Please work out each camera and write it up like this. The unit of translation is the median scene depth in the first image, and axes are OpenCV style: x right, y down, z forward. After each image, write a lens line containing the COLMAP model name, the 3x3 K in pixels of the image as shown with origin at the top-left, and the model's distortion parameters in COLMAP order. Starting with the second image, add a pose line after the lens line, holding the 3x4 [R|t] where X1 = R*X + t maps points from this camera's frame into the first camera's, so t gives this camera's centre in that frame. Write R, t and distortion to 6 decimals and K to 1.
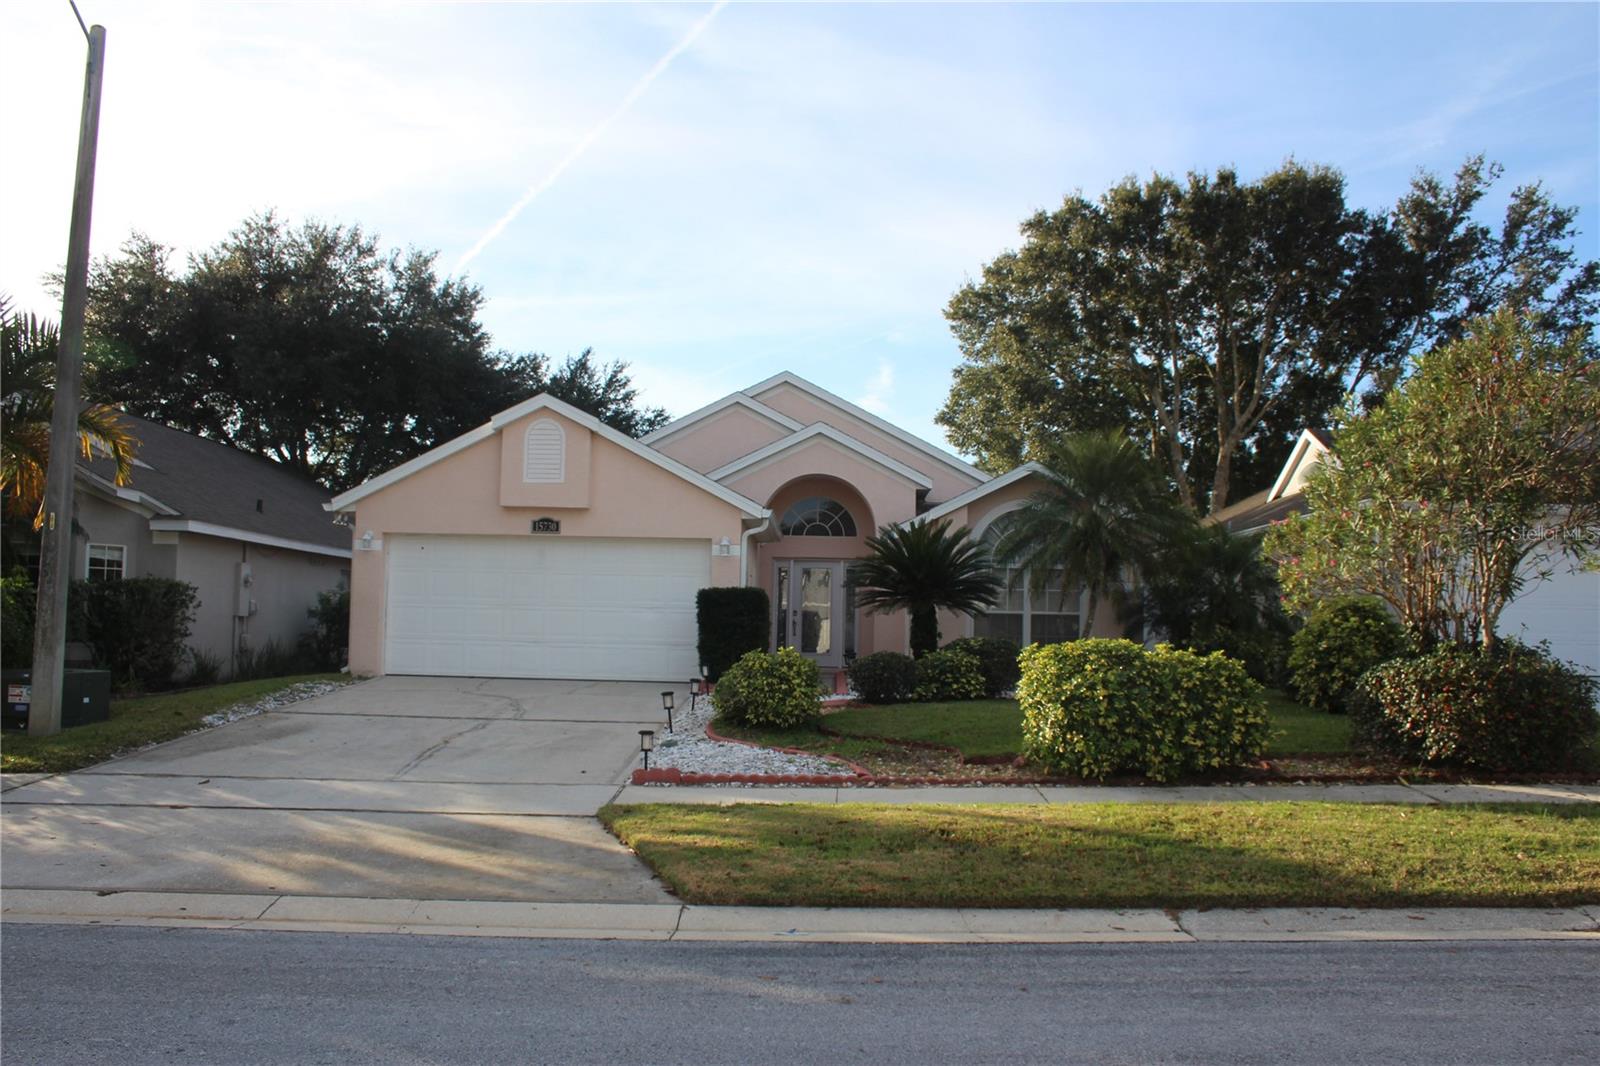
lens RADIAL K [[1333.3, 0, 797.0], [0, 1333.3, 545.7], [0, 0, 1]] dist [-0.117476, 0.055516]
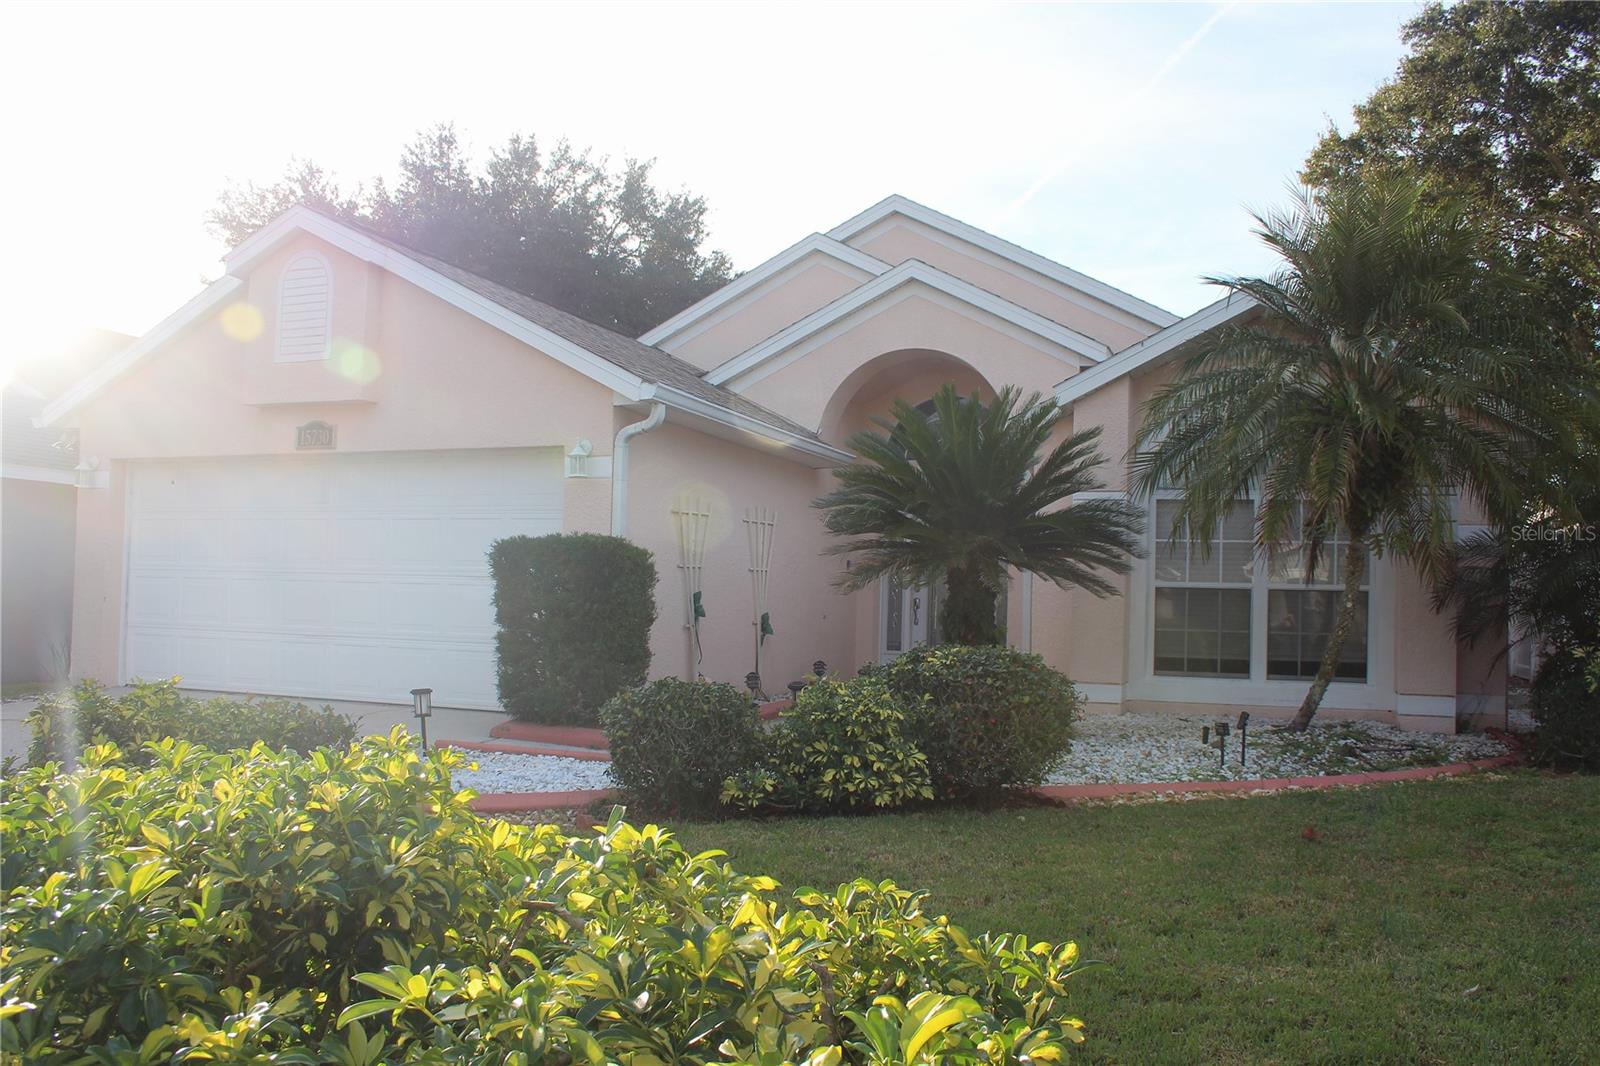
lens RADIAL K [[1336.5, 0, 808.0], [0, 1336.5, 557.2], [0, 0, 1]] dist [-0.138951, 0.110061]
pose [[0.945064, -0.008390, -0.326778, 0.198893], [0.016856, 0.999591, 0.023083, 0.028187], [0.326451, -0.027324, 0.944819, 0.528624]]
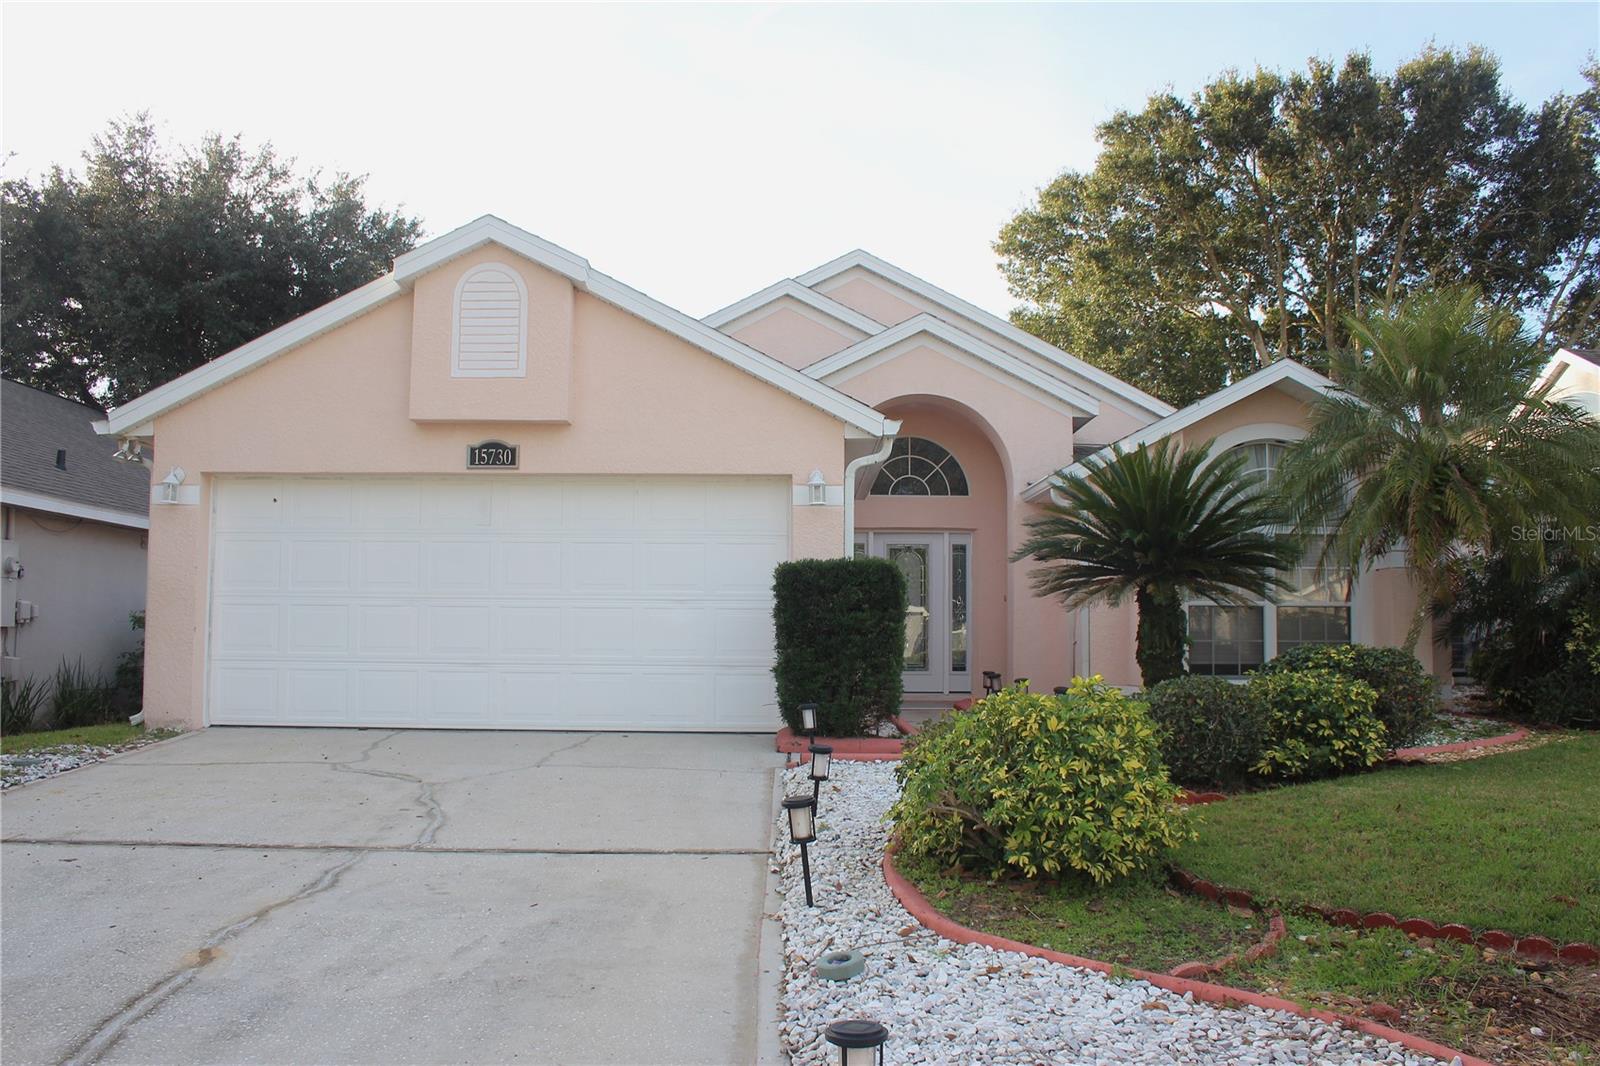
lens RADIAL K [[1336.5, 0, 808.4], [0, 1336.5, 551.4], [0, 0, 1]] dist [-0.138951, 0.110061]
pose [[0.999312, -0.011853, 0.035140, -0.076875], [0.011931, 0.999927, -0.002019, 0.027917], [-0.035114, 0.002436, 0.999380, 0.438919]]
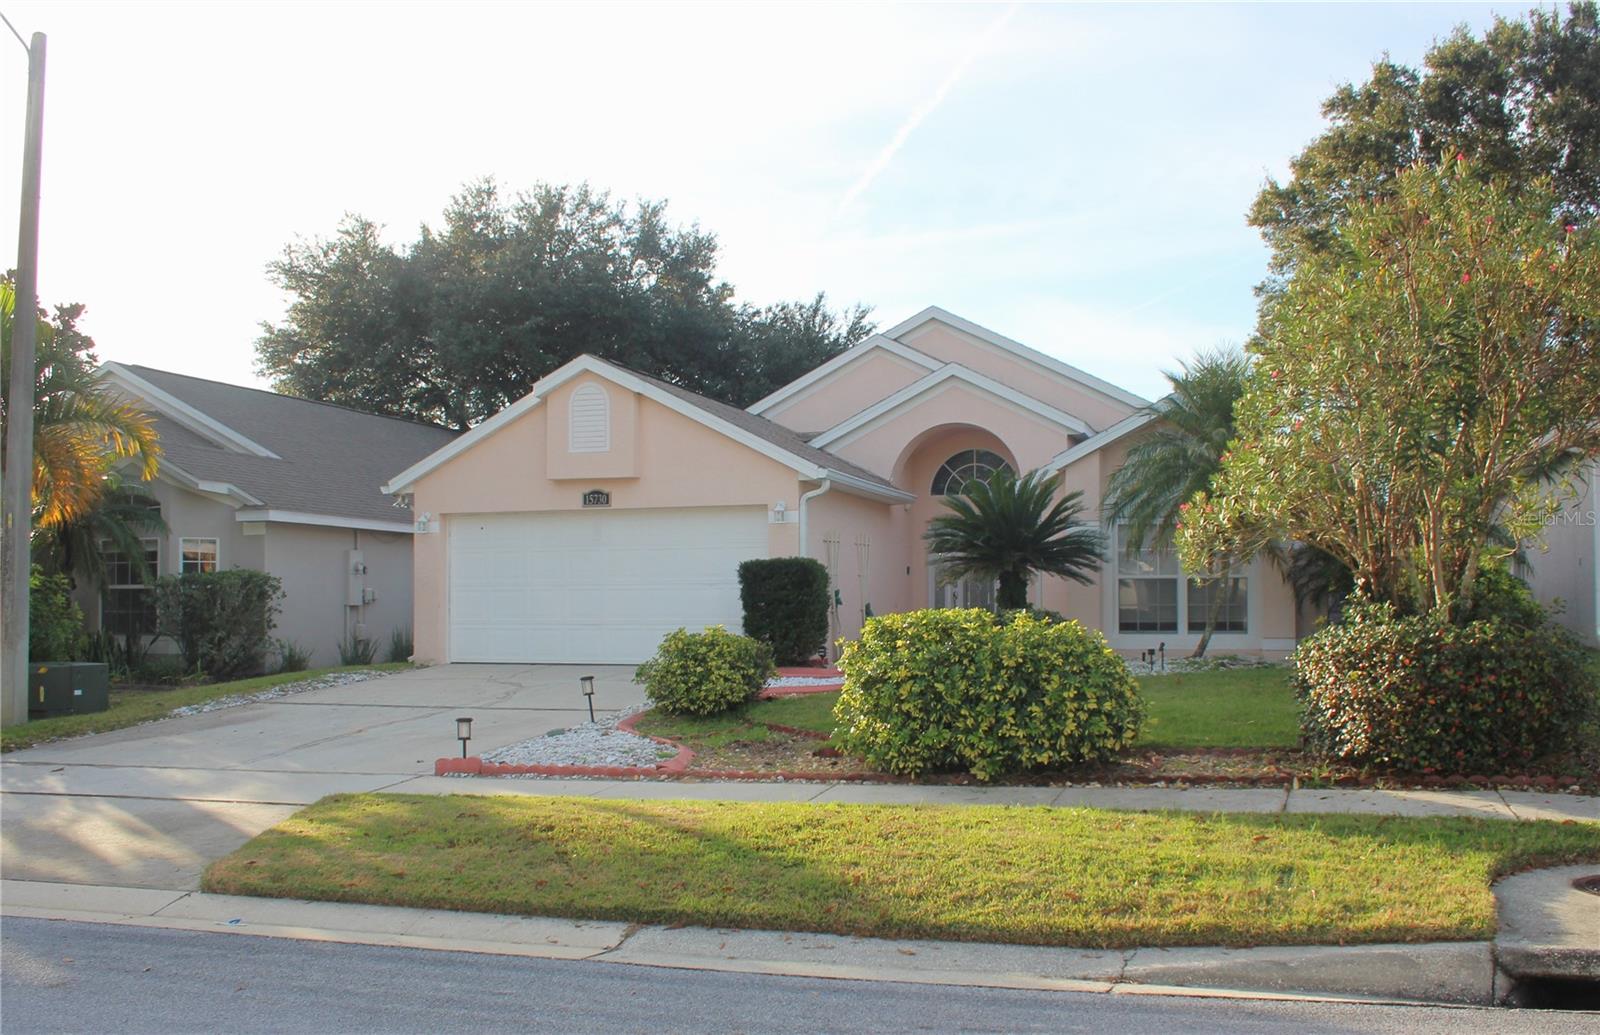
lens RADIAL K [[1517.5, 0, 812.3], [0, 1517.5, 574.6], [0, 0, 1]] dist [-0.136249, 0.000000]
pose [[0.957866, -0.030109, -0.285632, 0.251400], [0.042059, 0.998474, 0.035795, 0.006497], [0.284118, -0.046301, 0.957671, 0.036207]]
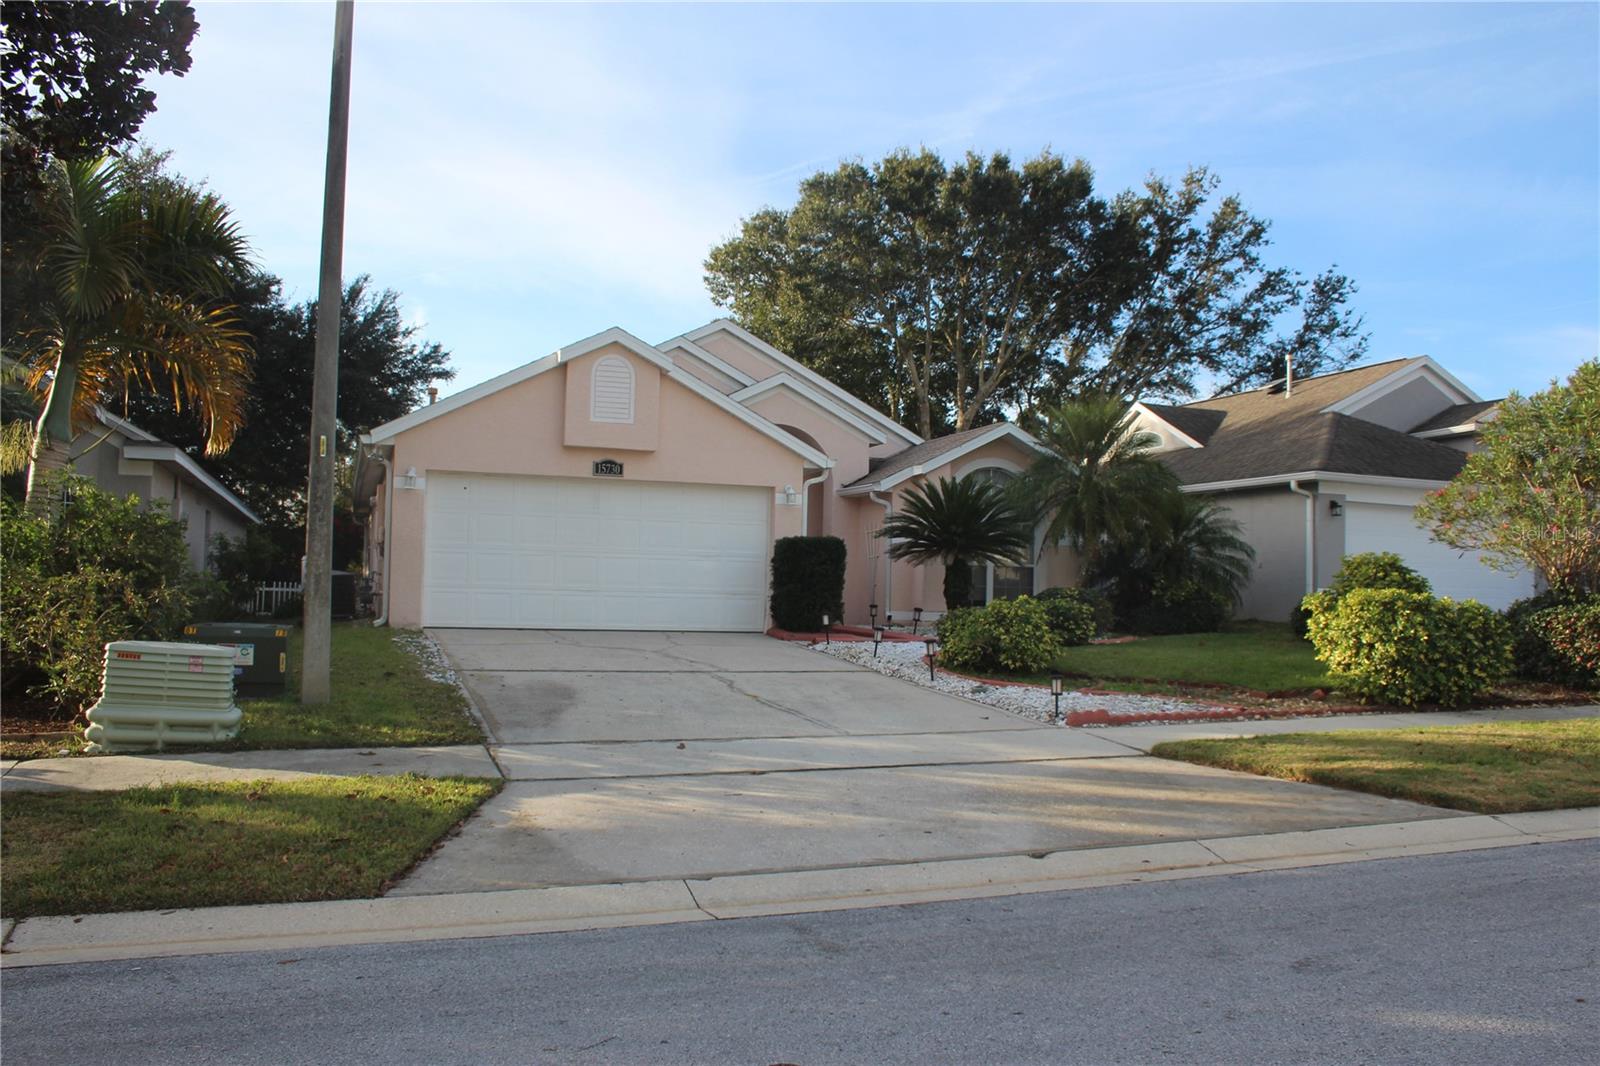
lens RADIAL K [[1333.3, 0, 807.6], [0, 1333.3, 567.1], [0, 0, 1]] dist [-0.117476, 0.055516]
pose [[0.934454, 0.008571, 0.355980, -0.392474], [-0.027417, 0.998474, 0.047930, 0.006174], [-0.355026, -0.054549, 0.933264, 0.062358]]
